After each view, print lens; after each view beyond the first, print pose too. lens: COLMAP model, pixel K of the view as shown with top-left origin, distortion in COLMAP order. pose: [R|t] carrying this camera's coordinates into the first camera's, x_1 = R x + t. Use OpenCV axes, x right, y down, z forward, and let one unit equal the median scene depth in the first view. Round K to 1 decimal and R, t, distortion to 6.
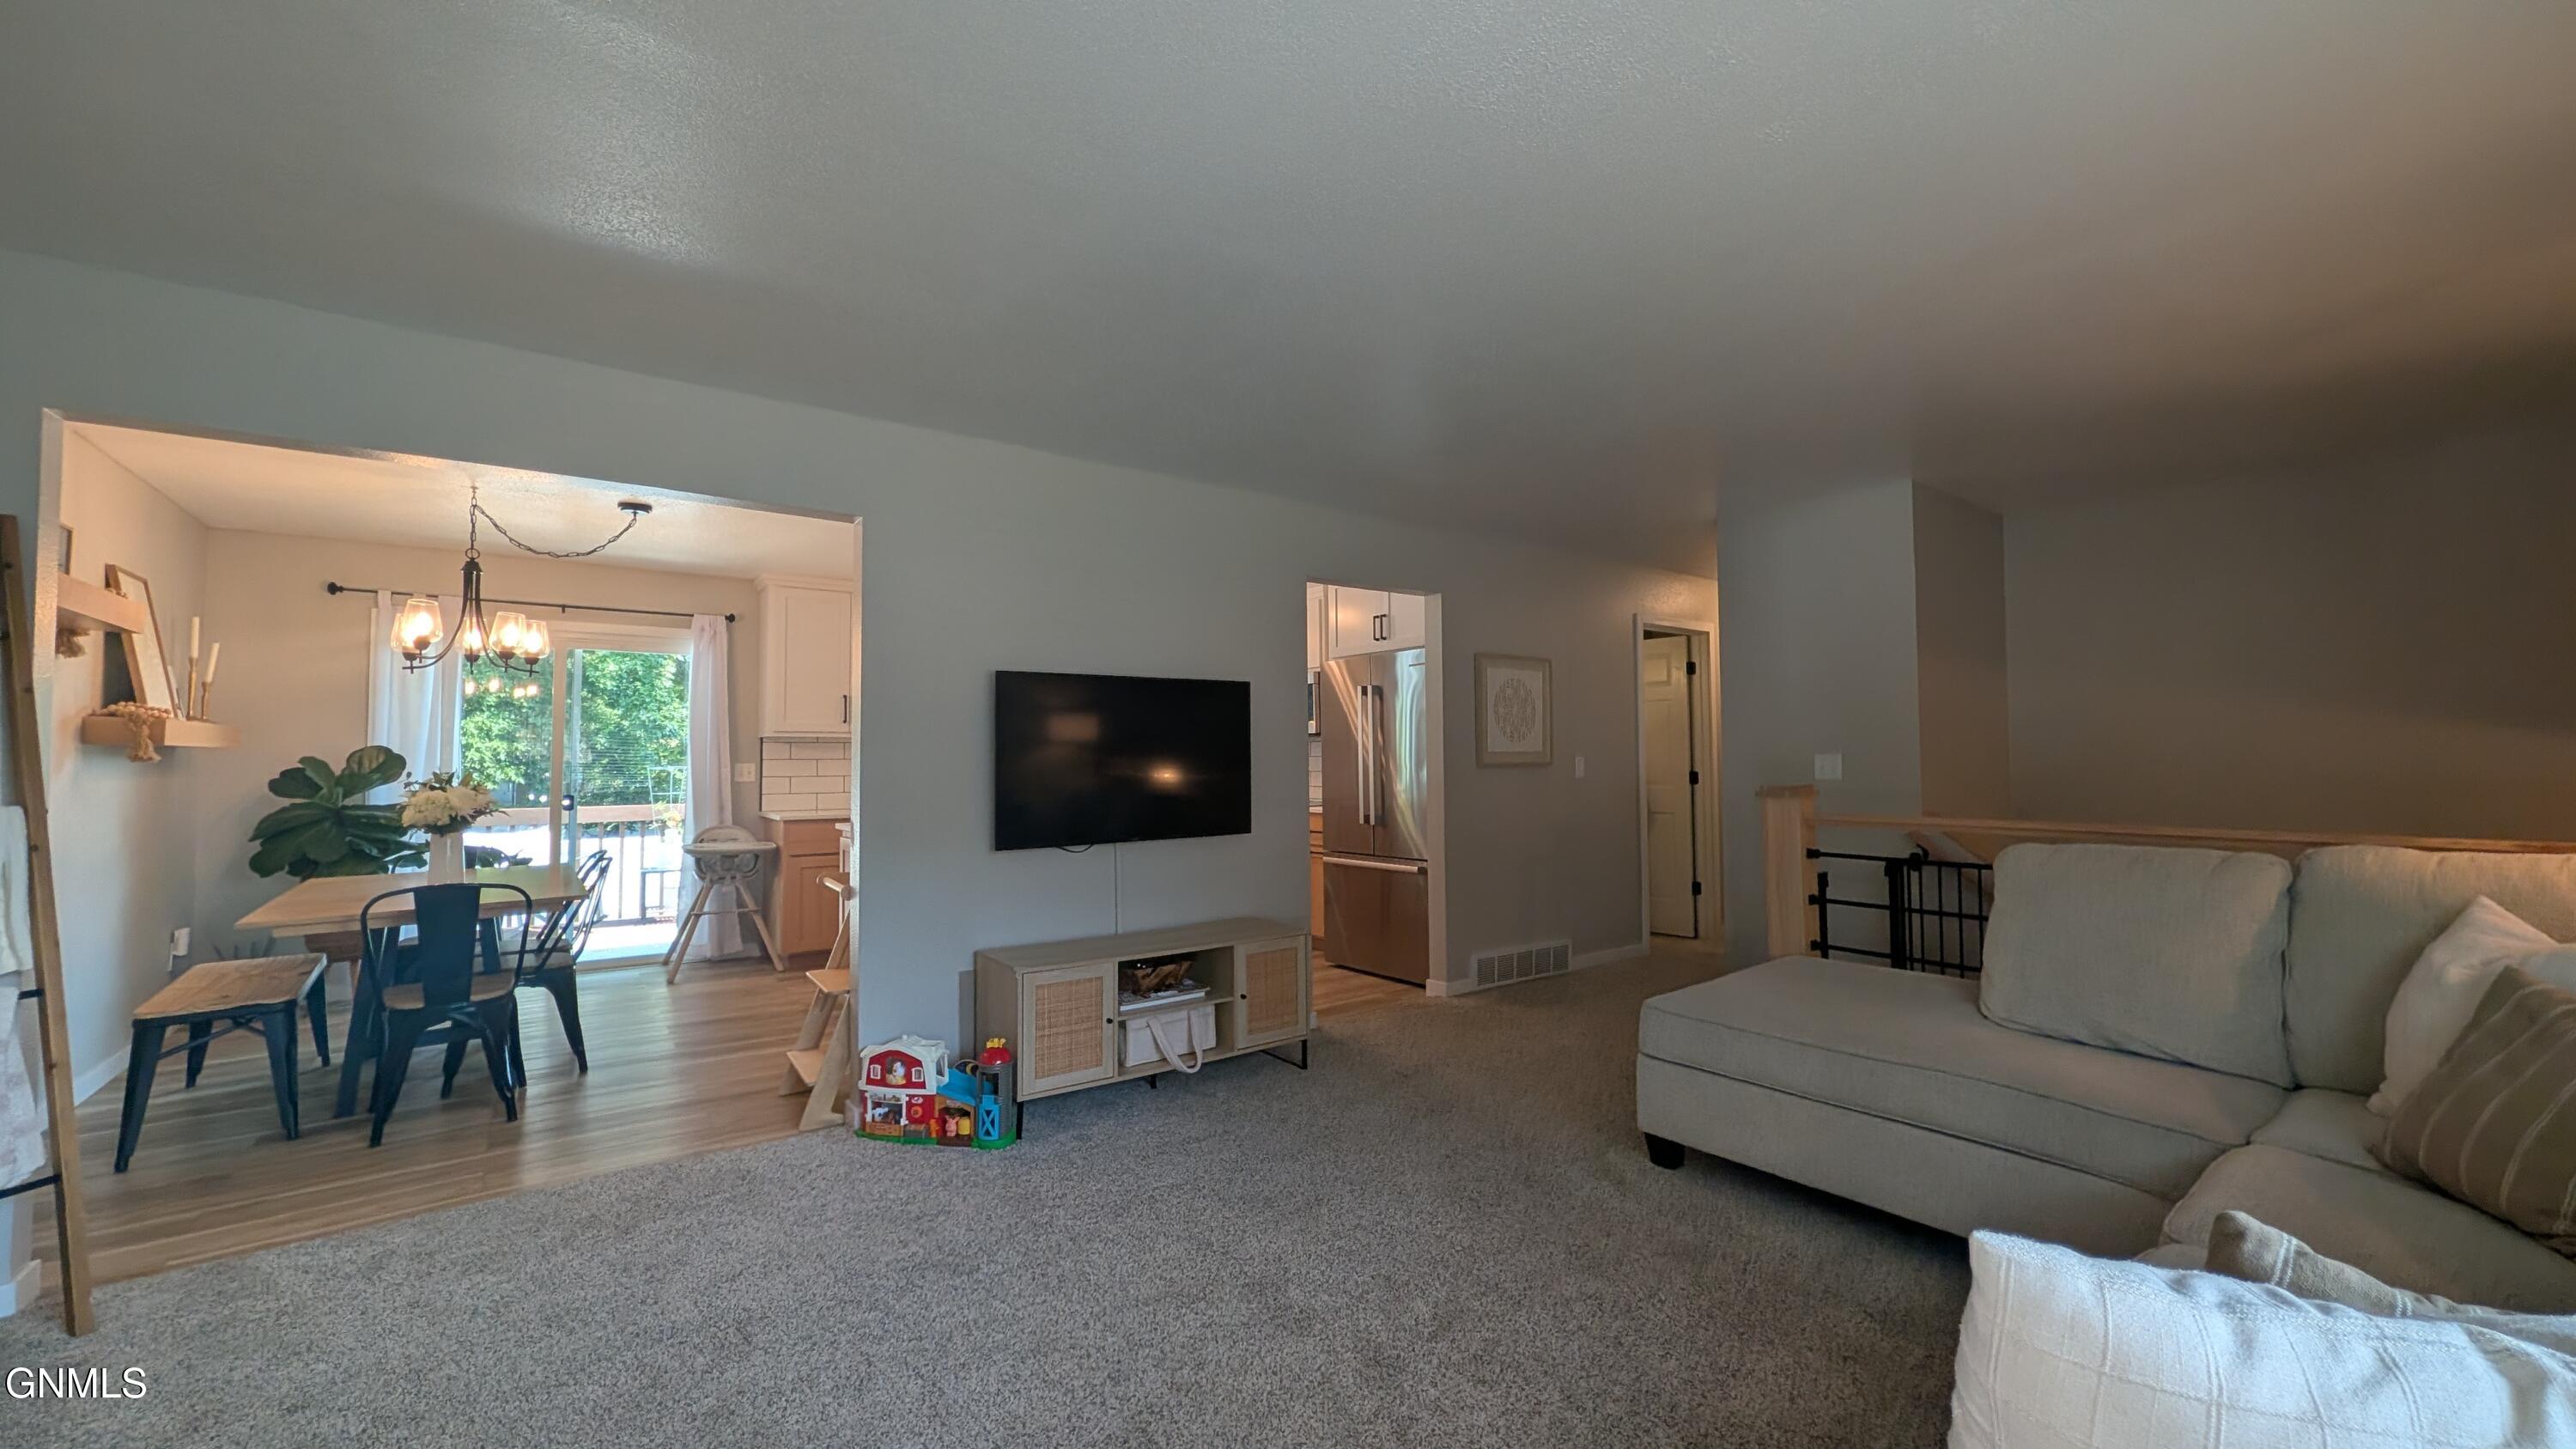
lens RADIAL K [[998.2, 0, 1279.6], [0, 998.2, 724.2], [0, 0, 1]] dist [0.002323, 0.000253]
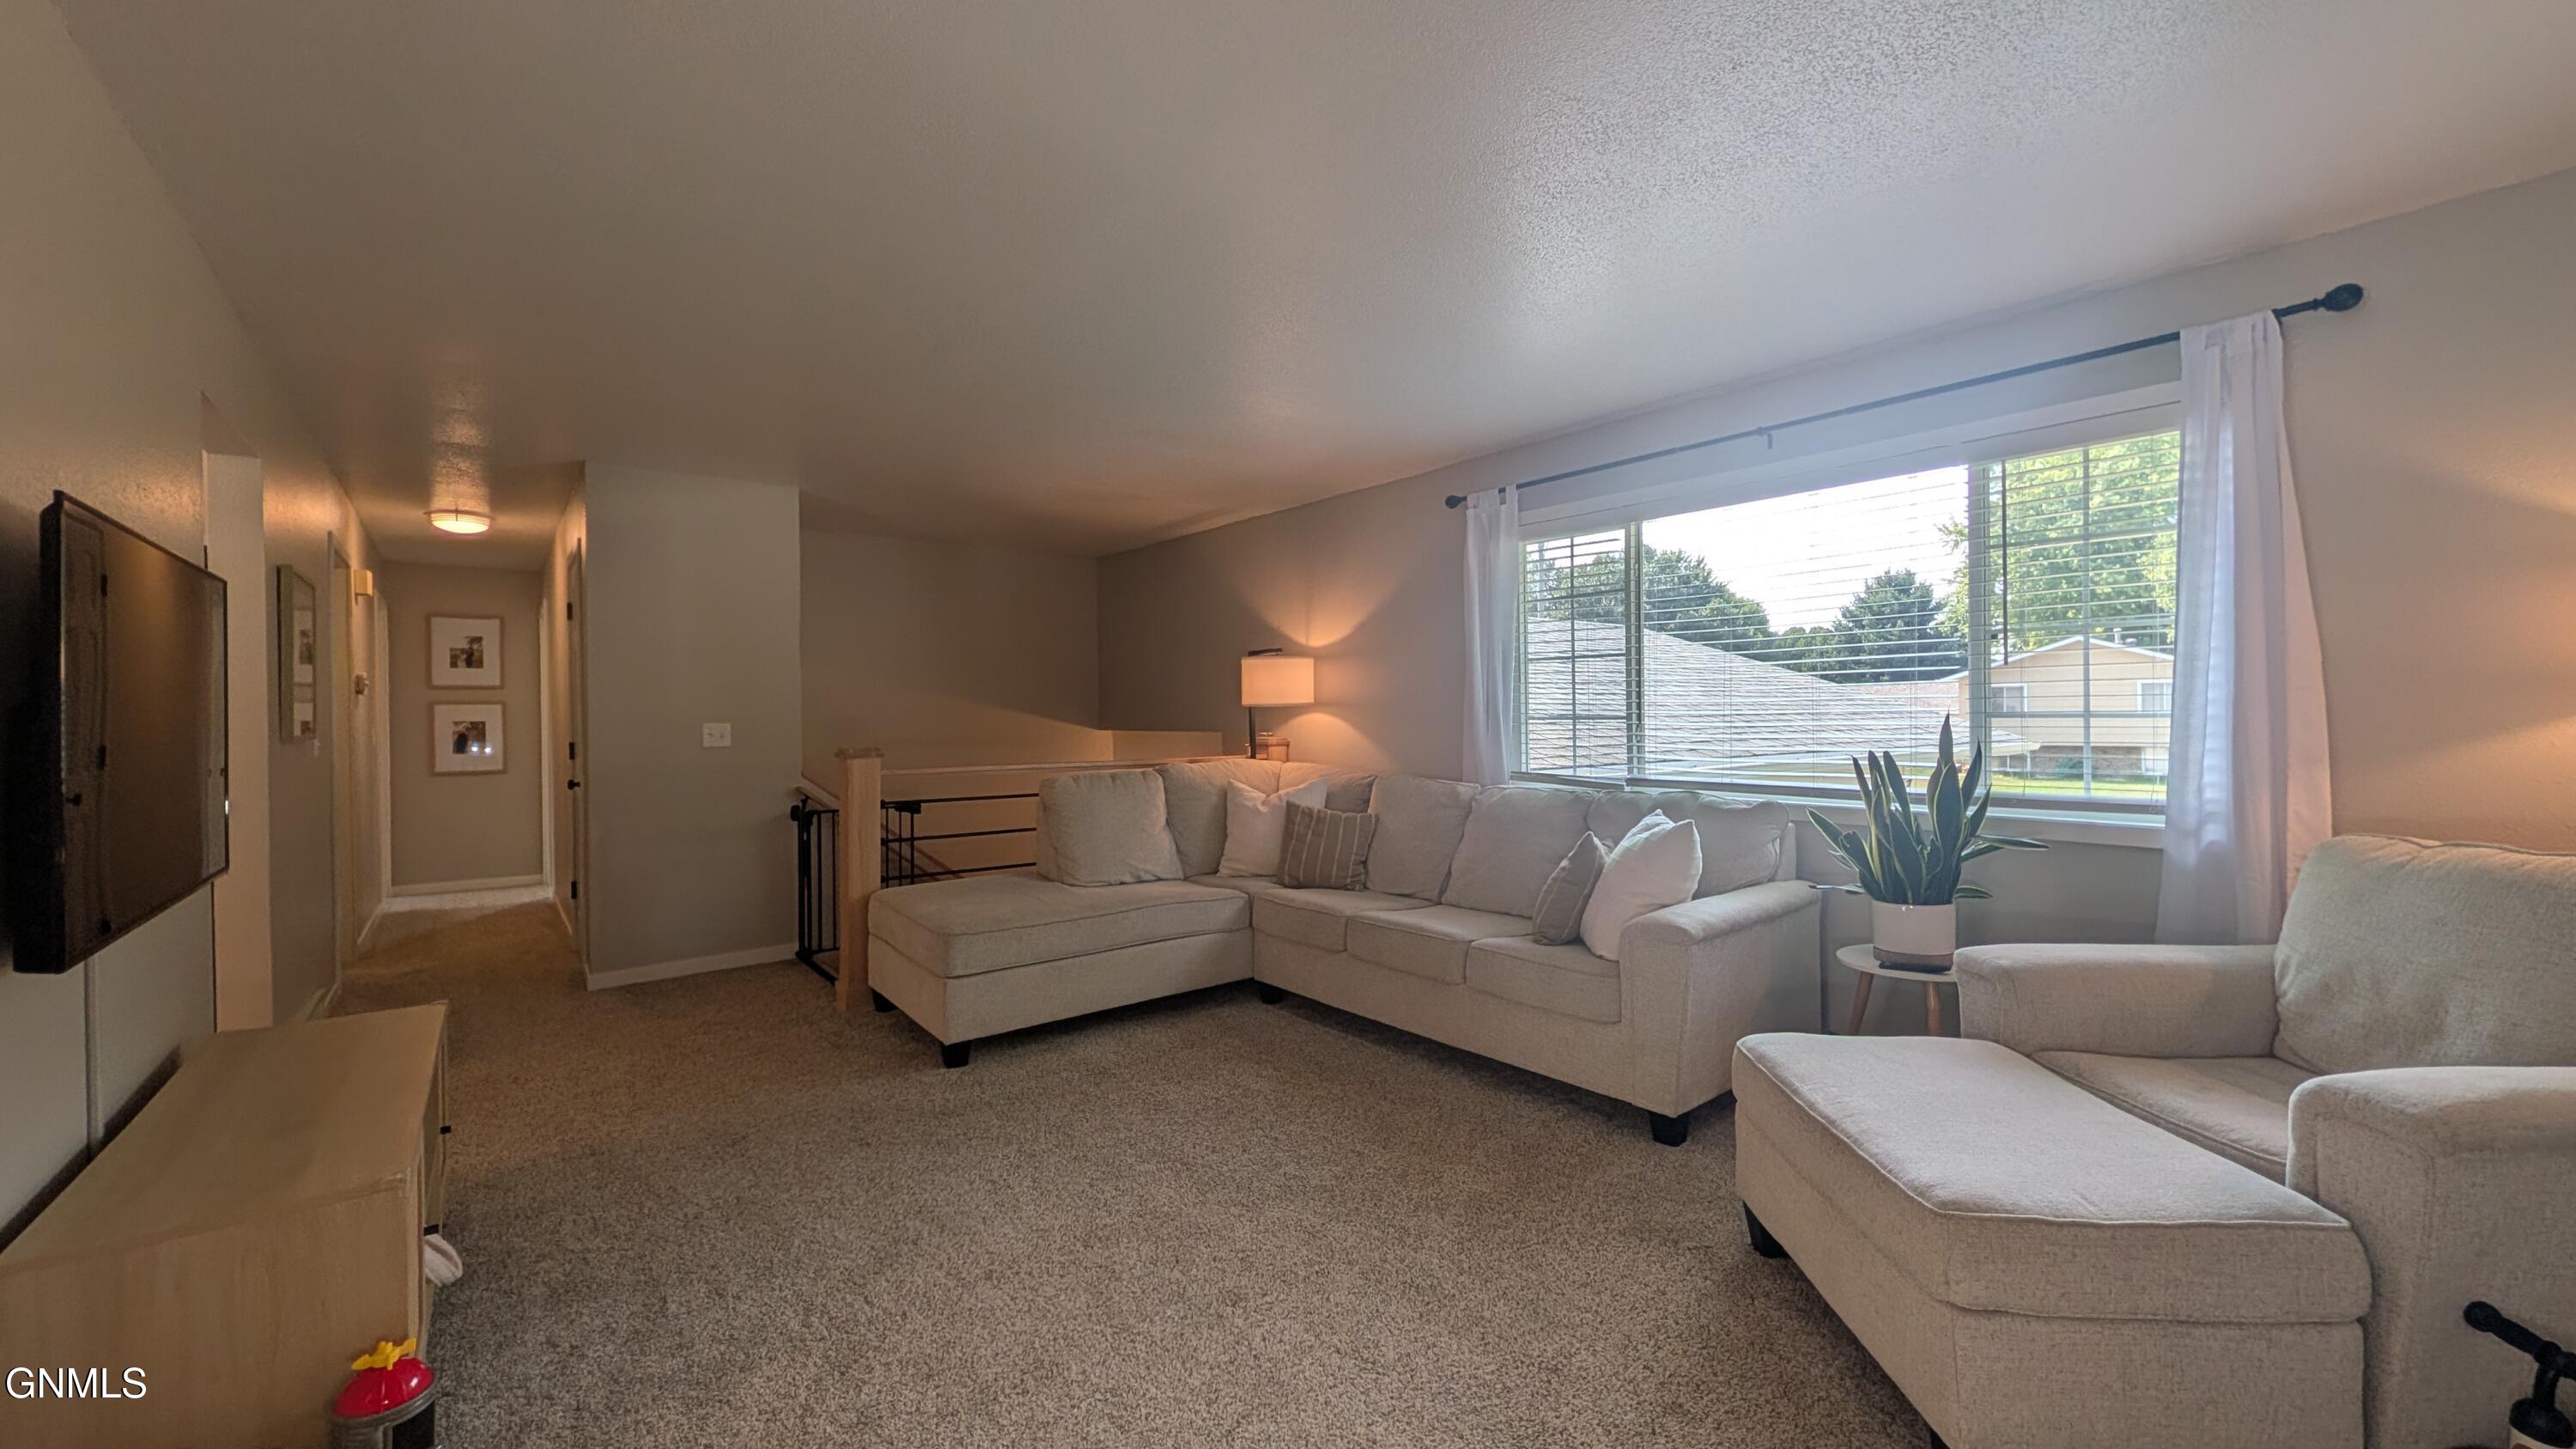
lens RADIAL K [[998.2, 0, 1279.6], [0, 998.2, 724.2], [0, 0, 1]] dist [0.002323, 0.000253]
pose [[-0.036223, -0.001092, 0.999343, -0.734250], [-0.025878, 0.999665, 0.000154, 0.025168], [-0.999009, -0.025855, -0.036240, 0.605475]]
